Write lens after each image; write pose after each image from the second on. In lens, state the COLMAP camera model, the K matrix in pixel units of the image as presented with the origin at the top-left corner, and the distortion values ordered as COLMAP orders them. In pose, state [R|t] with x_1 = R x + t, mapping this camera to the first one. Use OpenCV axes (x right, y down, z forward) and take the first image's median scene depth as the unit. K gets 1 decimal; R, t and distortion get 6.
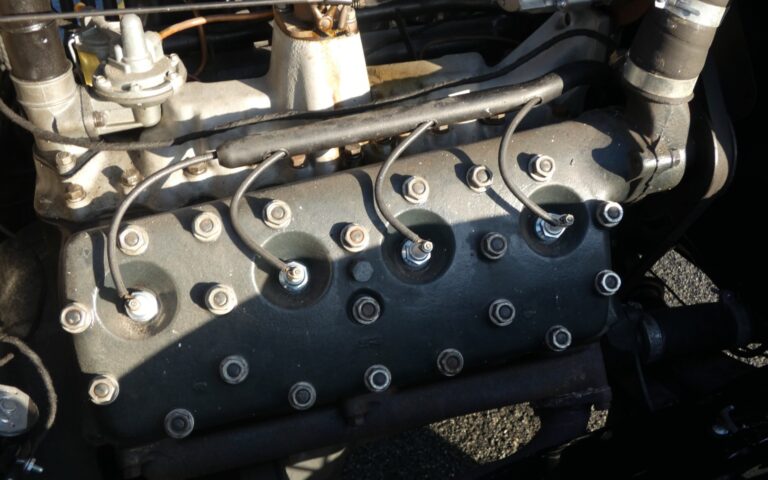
lens RADIAL K [[818.8, 0, 384.0], [0, 818.8, 240.0], [0, 0, 1]] dist [0.006977, 0.007321]
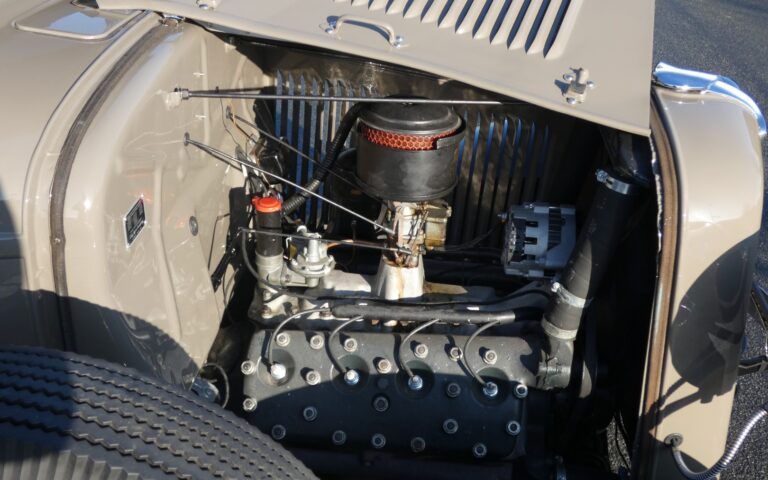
lens RADIAL K [[818.8, 0, 384.0], [0, 818.8, 240.0], [0, 0, 1]] dist [0.006977, 0.007321]
pose [[0.933275, 0.213822, -0.288579, 0.456967], [-0.265168, 0.952133, -0.152083, 0.008082], [0.242247, 0.218458, 0.945300, -0.920565]]
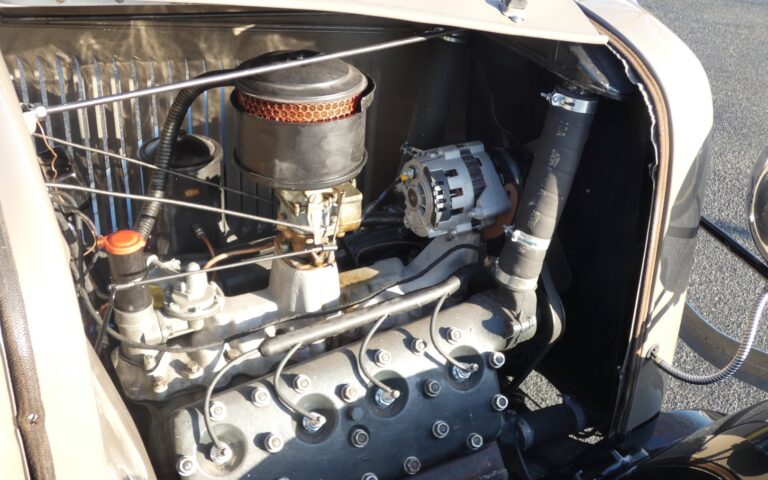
lens RADIAL K [[818.8, 0, 384.0], [0, 818.8, 240.0], [0, 0, 1]] dist [0.006977, 0.007321]
pose [[0.975153, -0.069778, 0.210254, -0.274405], [0.096375, 0.988203, -0.119027, -0.096899], [-0.199468, 0.136333, 0.970374, -0.579945]]
